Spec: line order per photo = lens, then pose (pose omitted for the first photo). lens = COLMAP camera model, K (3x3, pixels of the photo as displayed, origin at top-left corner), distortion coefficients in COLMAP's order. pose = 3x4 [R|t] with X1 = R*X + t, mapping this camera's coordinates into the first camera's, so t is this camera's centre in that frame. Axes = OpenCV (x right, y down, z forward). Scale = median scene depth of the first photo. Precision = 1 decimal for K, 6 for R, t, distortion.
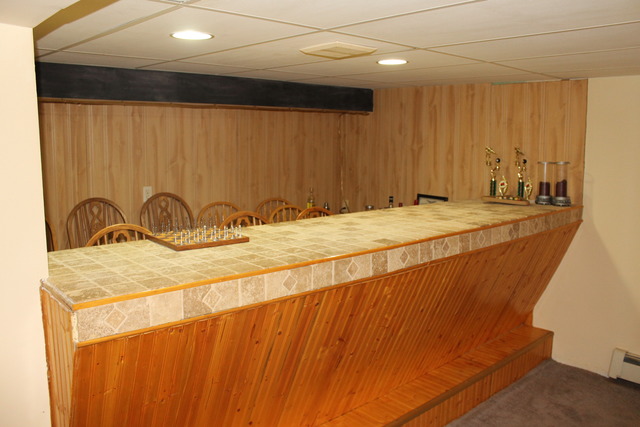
lens RADIAL K [[533.1, 0, 325.1], [0, 533.1, 216.2], [0, 0, 1]] dist [-0.059542, 0.036226]
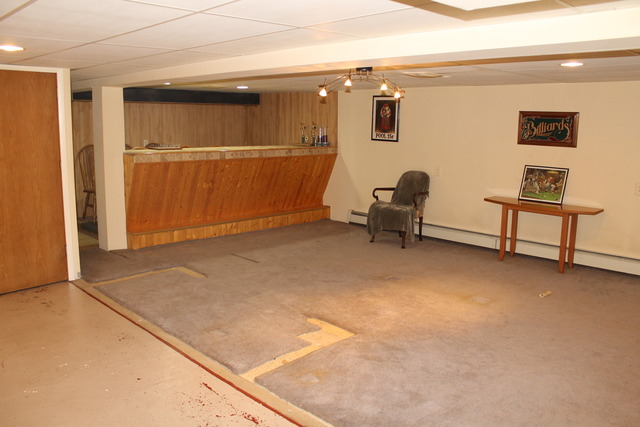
lens RADIAL K [[533.1, 0, 315.3], [0, 533.1, 209.7], [0, 0, 1]] dist [-0.059542, 0.036226]
pose [[0.999931, 0.001209, 0.011712, 0.350405], [-0.001393, 0.999875, 0.015728, 0.204491], [-0.011691, -0.015743, 0.999808, -1.239926]]
